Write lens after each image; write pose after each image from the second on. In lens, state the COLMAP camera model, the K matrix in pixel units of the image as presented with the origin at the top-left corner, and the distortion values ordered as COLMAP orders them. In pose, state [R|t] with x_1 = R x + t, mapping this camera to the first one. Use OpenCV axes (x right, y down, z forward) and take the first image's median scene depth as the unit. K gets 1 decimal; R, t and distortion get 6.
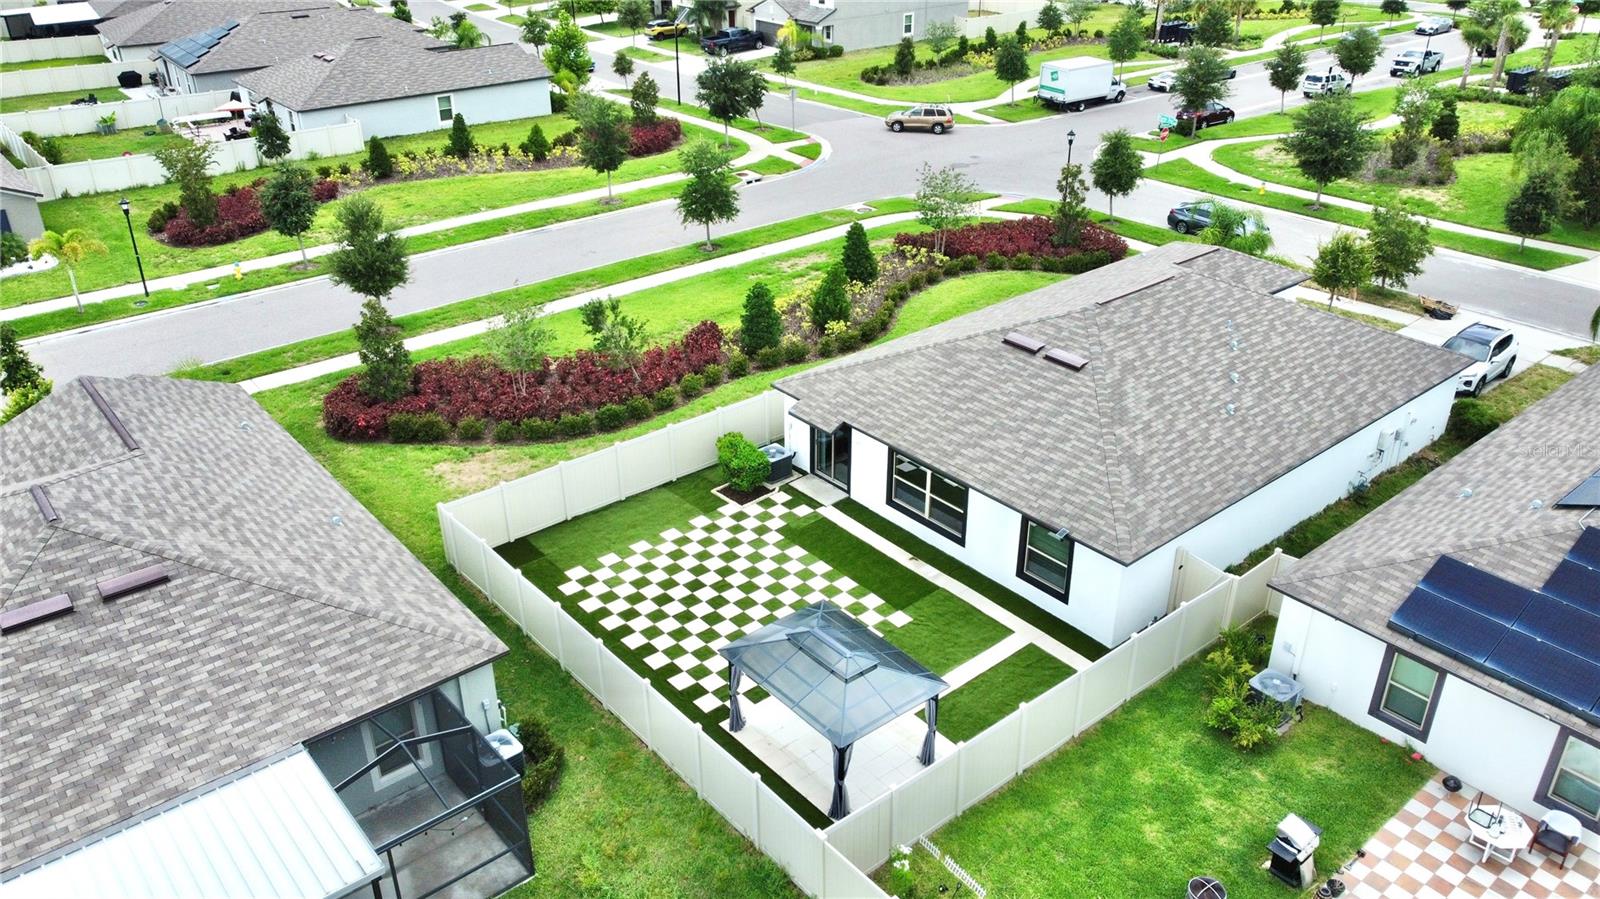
lens RADIAL K [[1211.3, 0, 799.7], [0, 1211.3, 450.0], [0, 0, 1]] dist [0.001692, 0.005374]
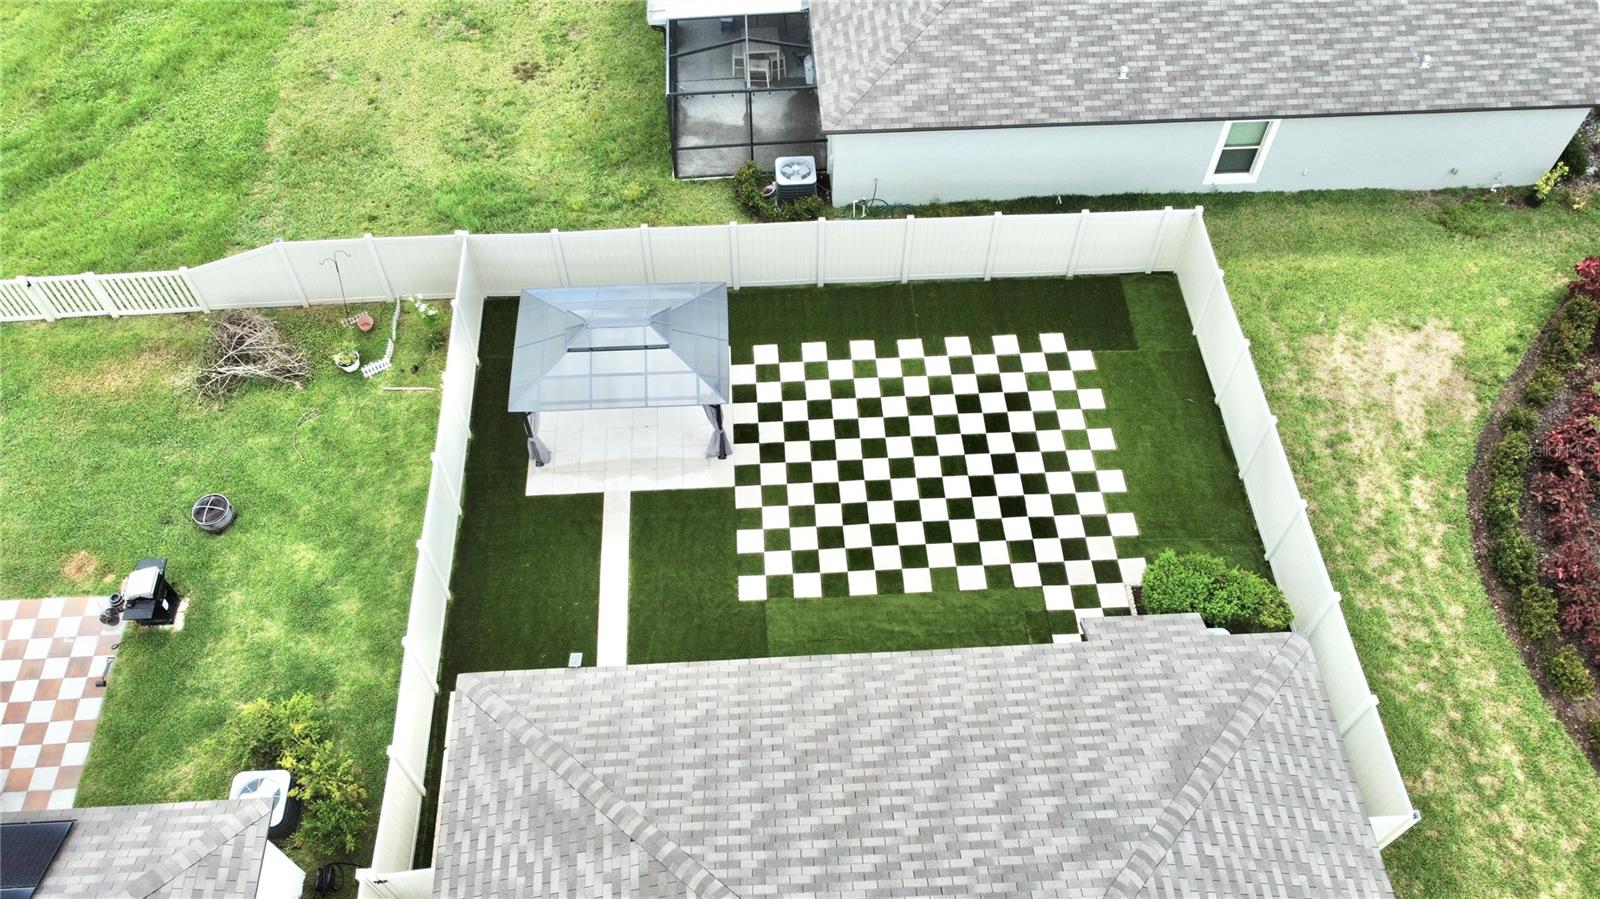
lens RADIAL K [[1211.3, 0, 799.4], [0, 1211.3, 452.4], [0, 0, 1]] dist [0.001692, 0.005374]
pose [[-0.605367, 0.647056, -0.463518, 0.322365], [-0.380370, 0.276368, 0.882575, -0.493947], [0.699177, 0.710591, 0.078817, 0.829257]]
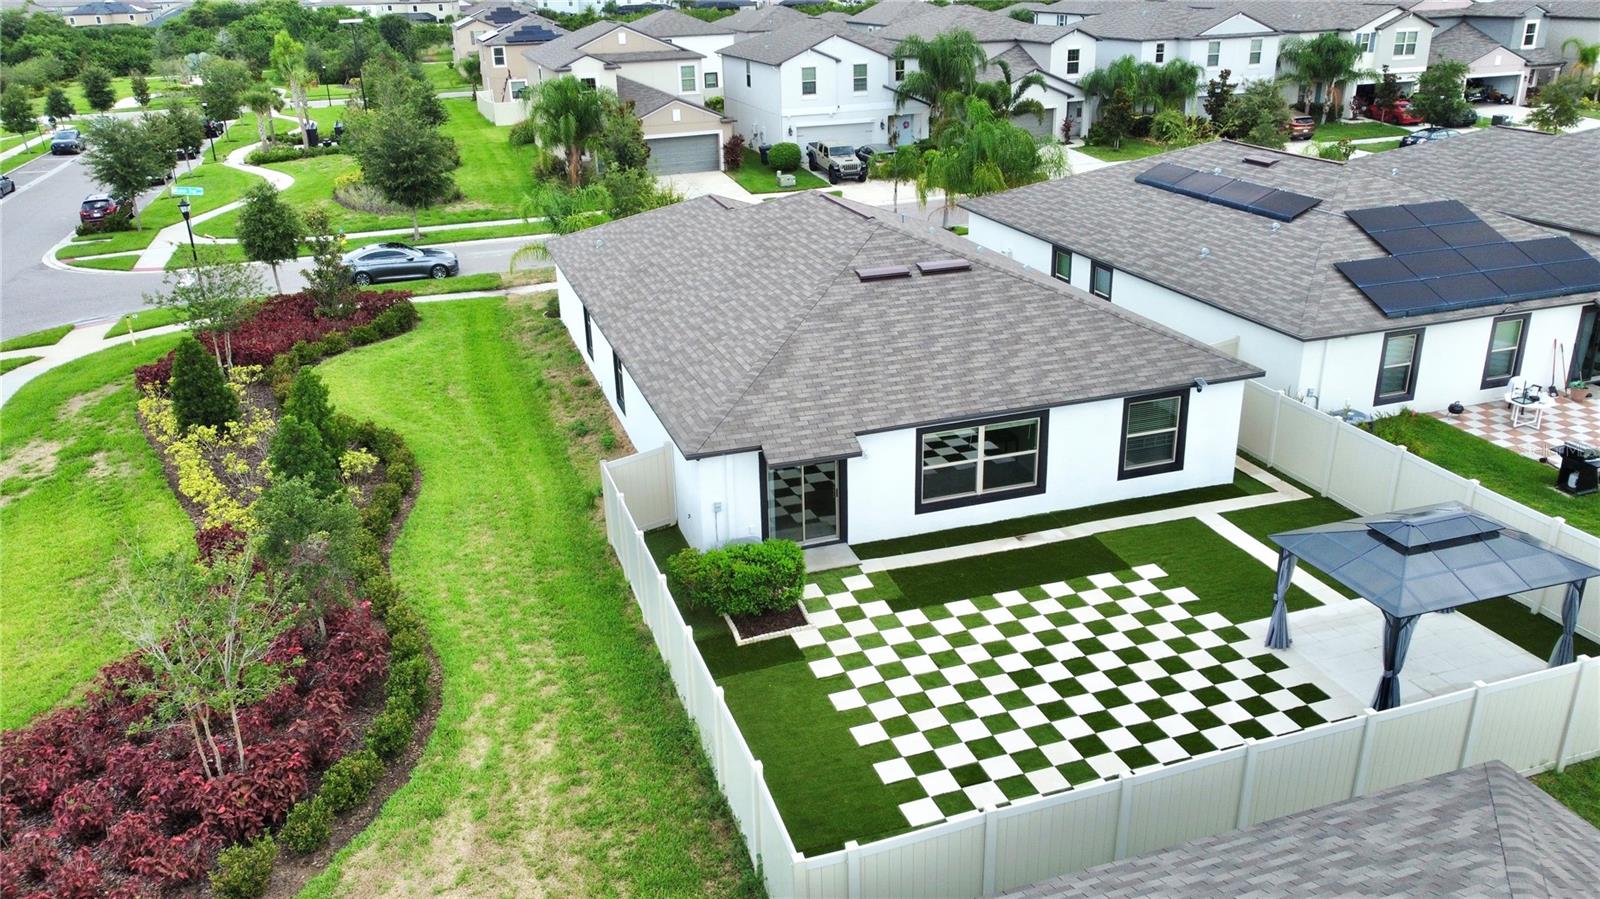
lens RADIAL K [[1211.3, 0, 798.6], [0, 1211.3, 442.5], [0, 0, 1]] dist [0.001692, 0.005374]
pose [[0.377209, -0.350883, 0.857085, -0.589904], [0.456541, 0.875641, 0.157553, -0.146623], [-0.805782, 0.331864, 0.490492, 0.707589]]
